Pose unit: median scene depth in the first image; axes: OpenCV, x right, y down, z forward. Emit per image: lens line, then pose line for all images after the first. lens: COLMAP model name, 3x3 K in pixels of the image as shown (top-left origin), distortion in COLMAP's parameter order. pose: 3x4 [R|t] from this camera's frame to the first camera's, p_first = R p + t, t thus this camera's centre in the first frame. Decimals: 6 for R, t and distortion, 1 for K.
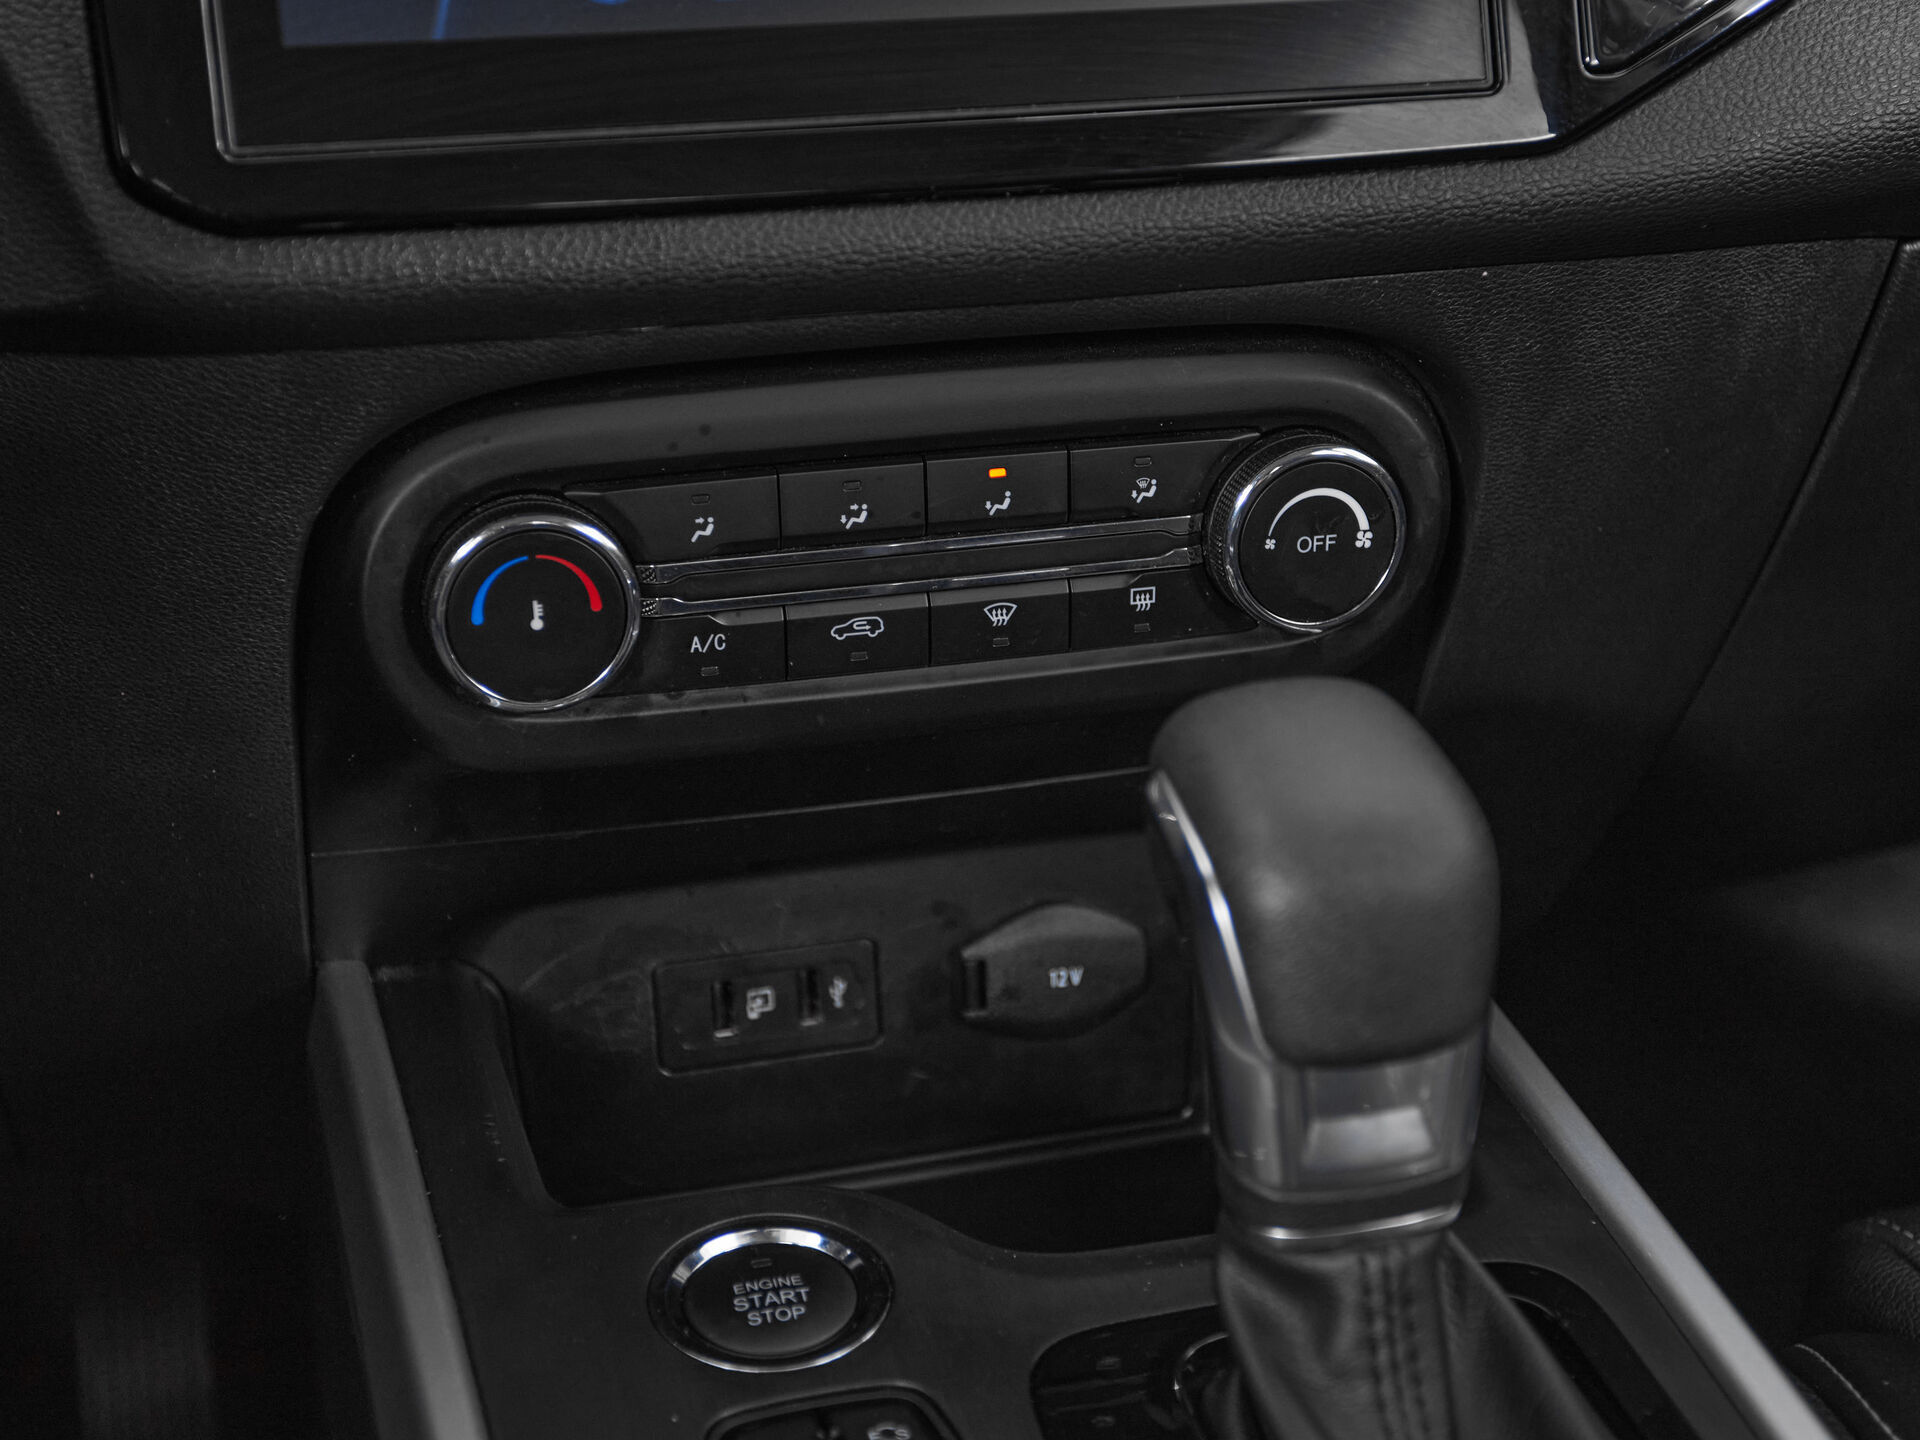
lens RADIAL K [[2619.5, 0, 932.1], [0, 2619.5, 682.4], [0, 0, 1]] dist [0.022409, 0.000000]
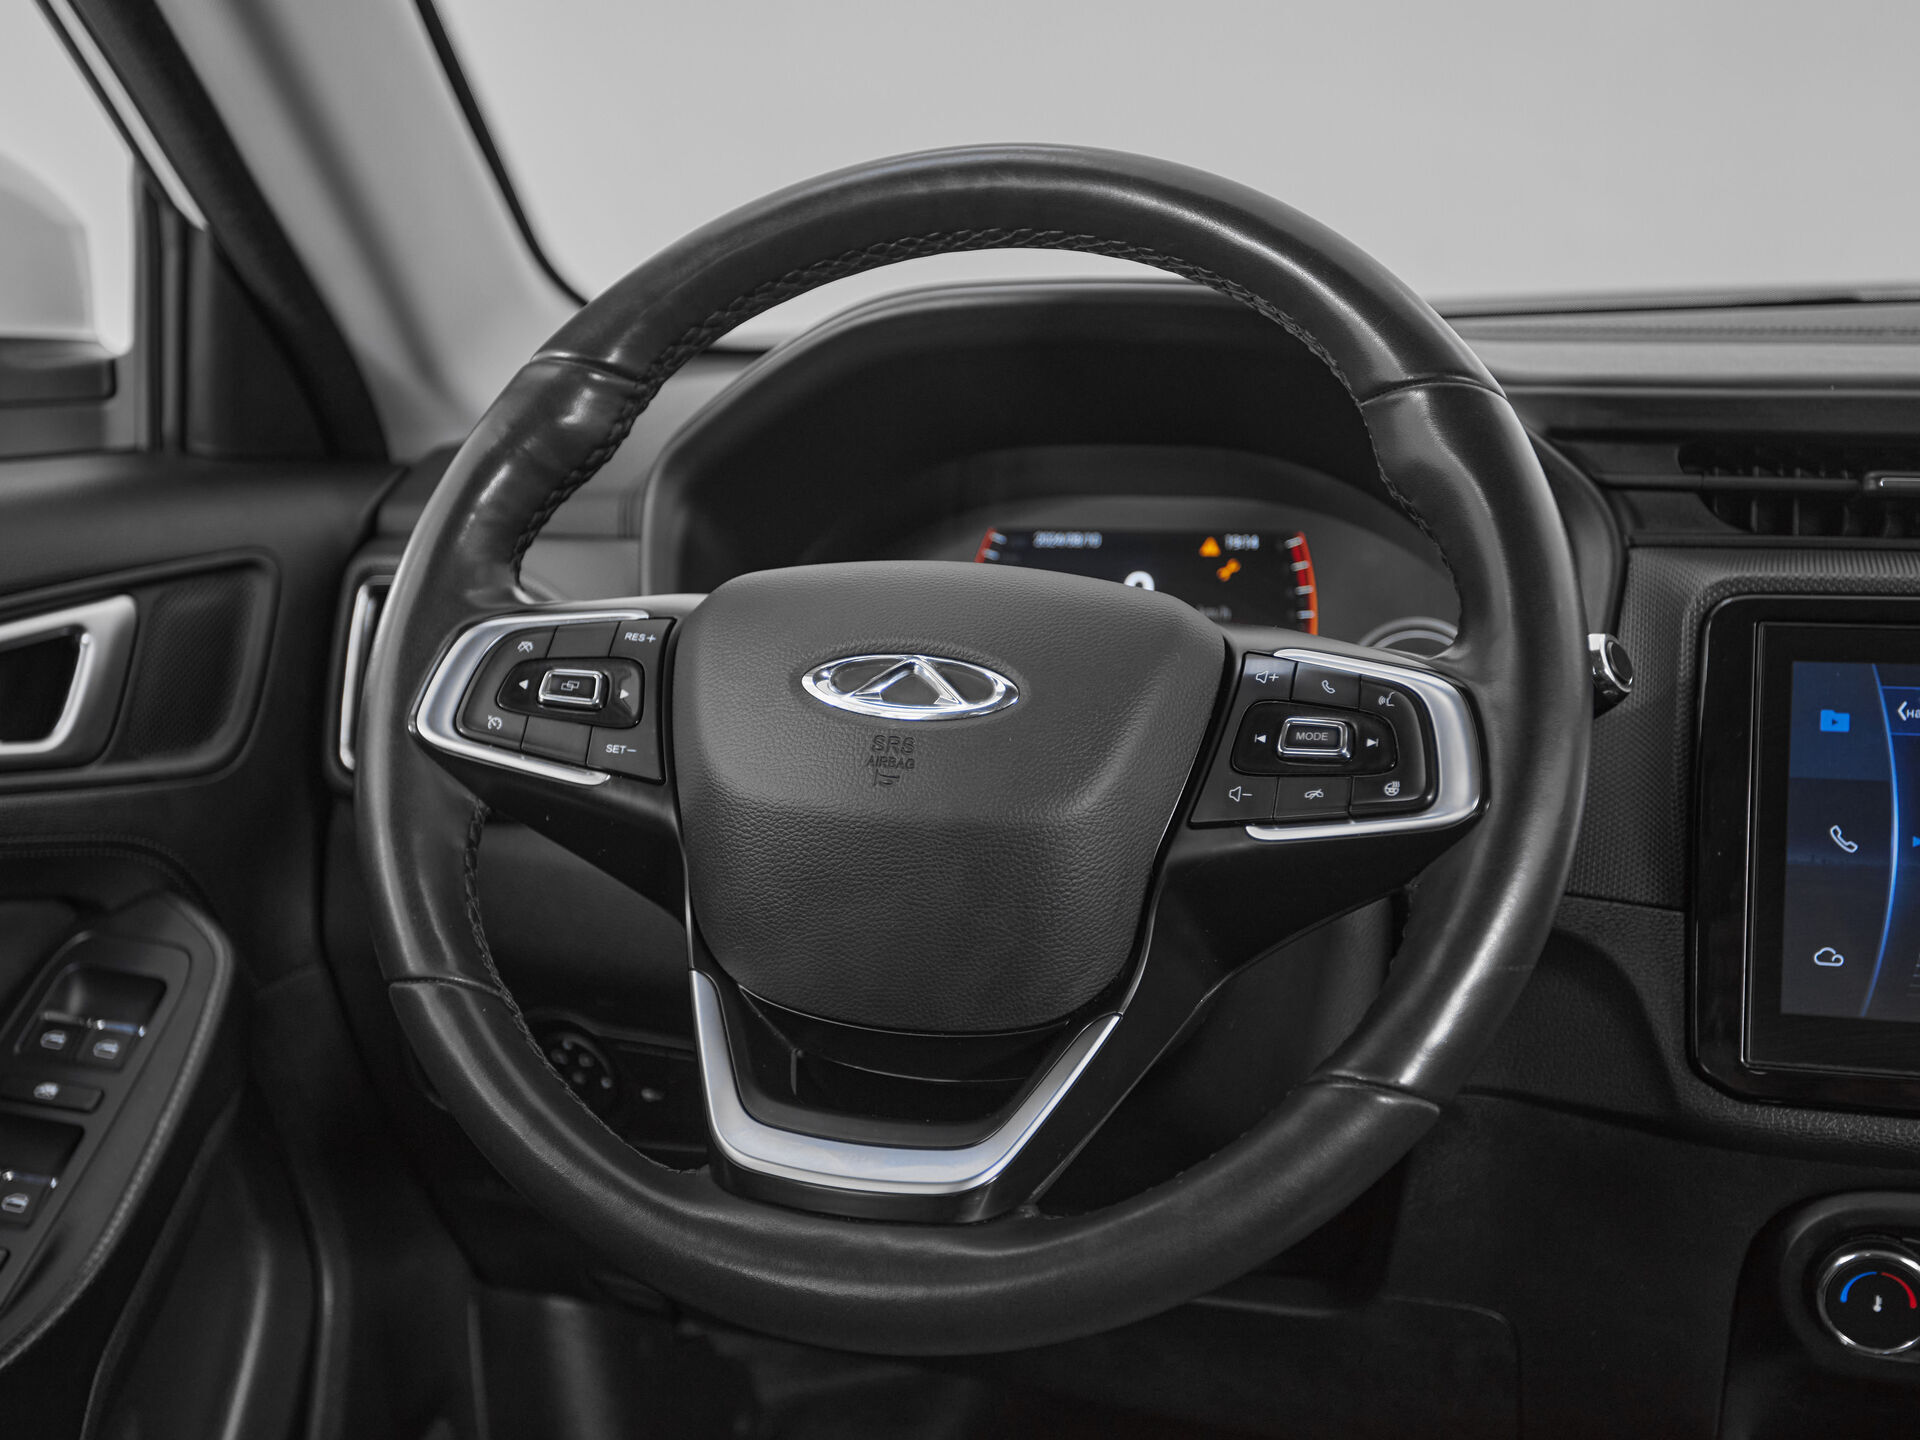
lens RADIAL K [[2442.9, 0, 913.4], [0, 2442.9, 724.6], [0, 0, 1]] dist [0.046618, 0.000000]
pose [[0.855783, 0.107780, -0.505983, 0.101937], [-0.159473, 0.985388, -0.059822, -0.209544], [0.492142, 0.131885, 0.860467, -0.868909]]
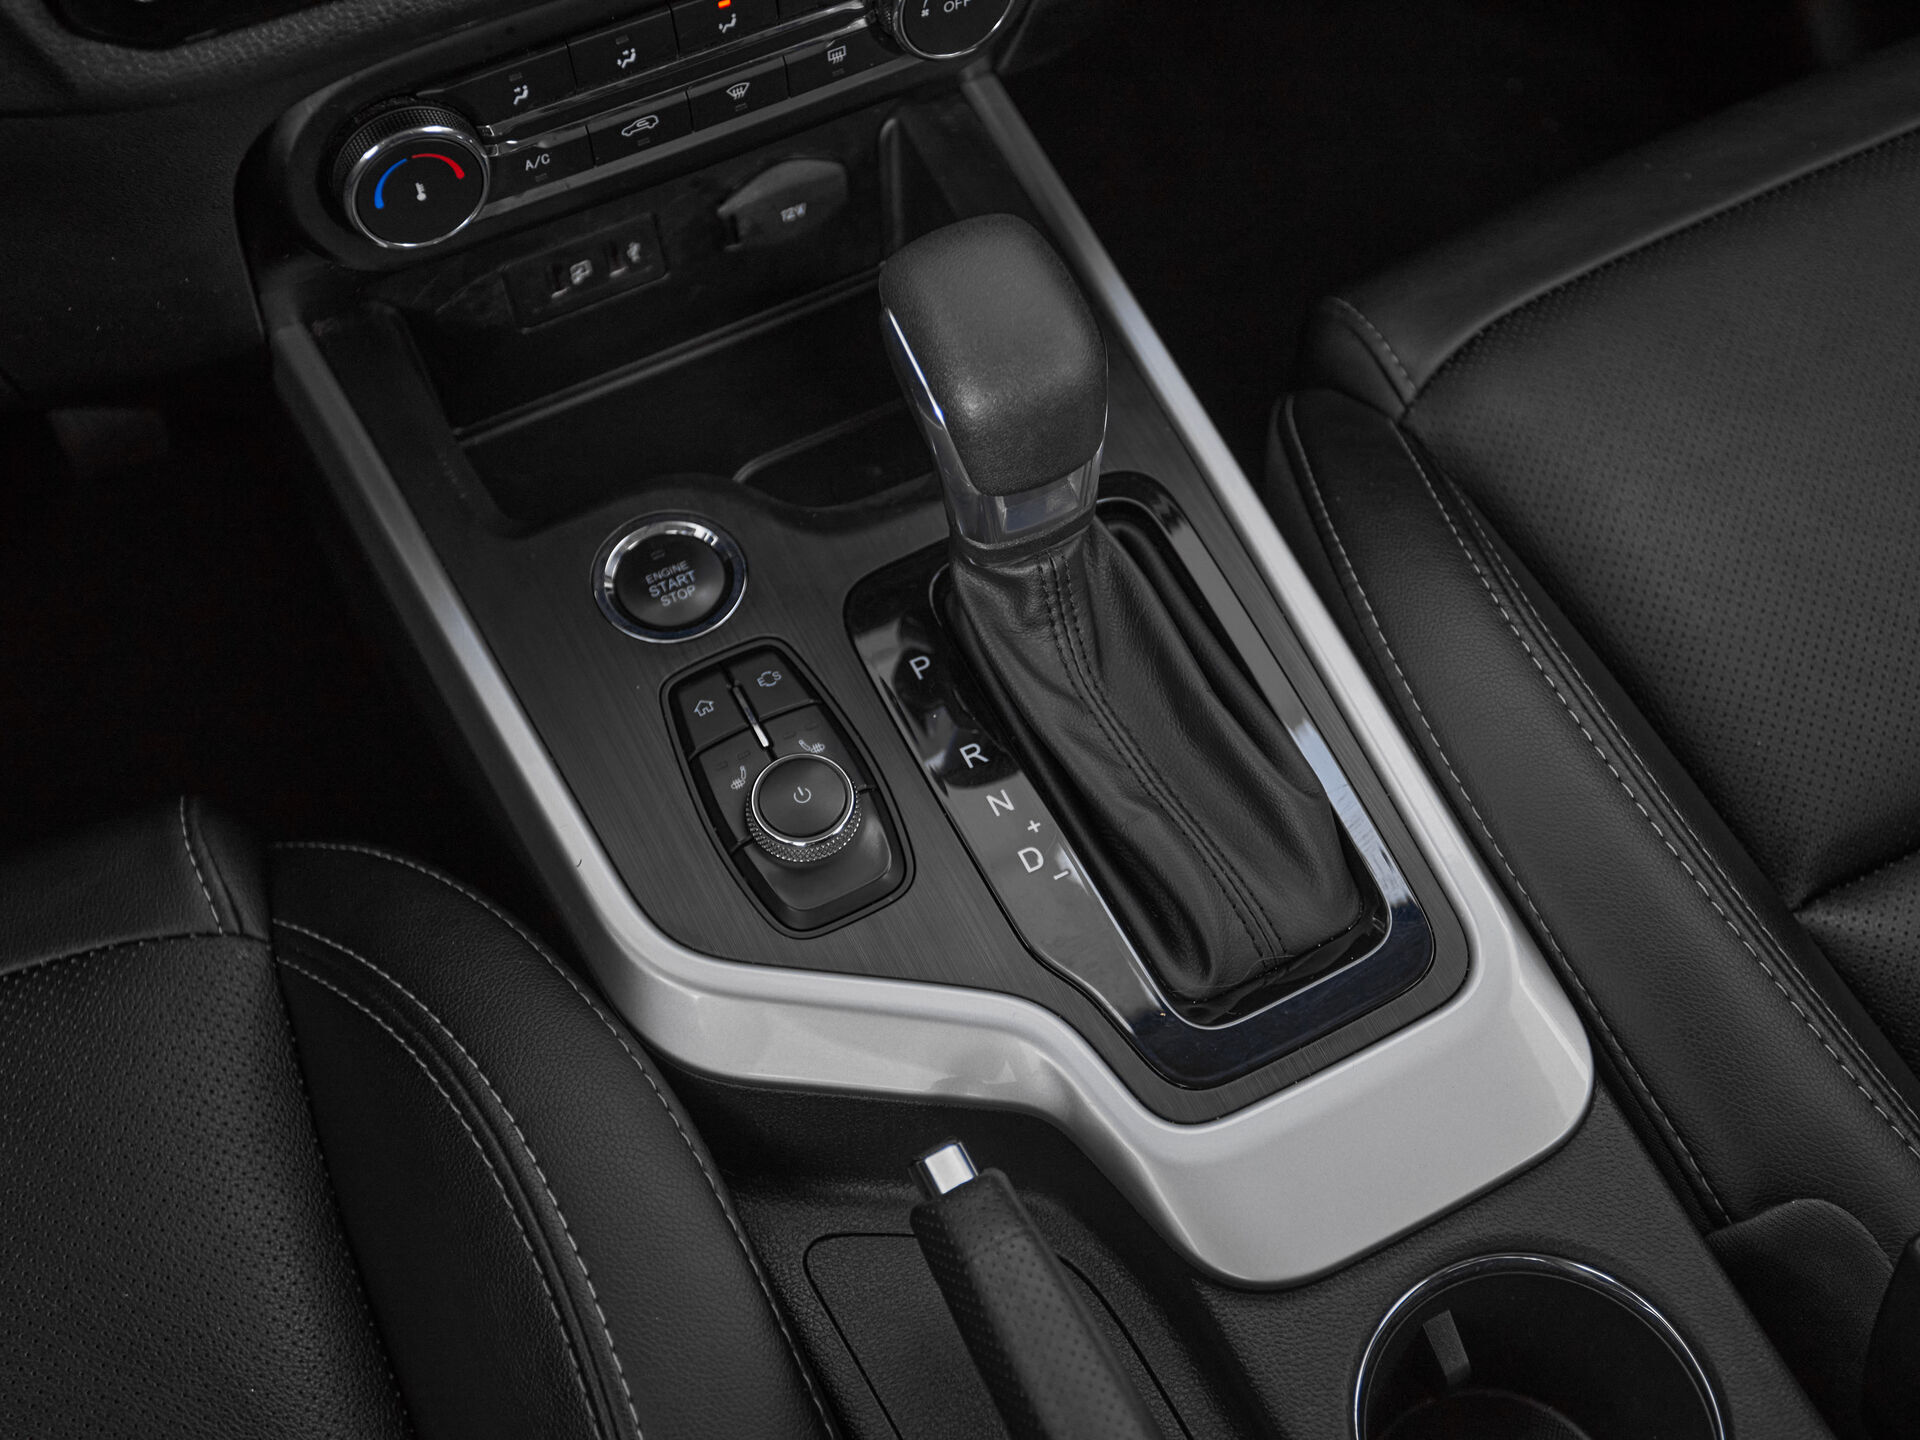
lens RADIAL K [[2320.7, 0, 976.8], [0, 2320.7, 707.6], [0, 0, 1]] dist [0.062877, 0.000000]
pose [[0.977167, -0.181476, 0.110508, -0.047451], [0.080971, 0.798910, 0.595976, -0.504314], [-0.196441, -0.573419, 0.795362, -0.193541]]
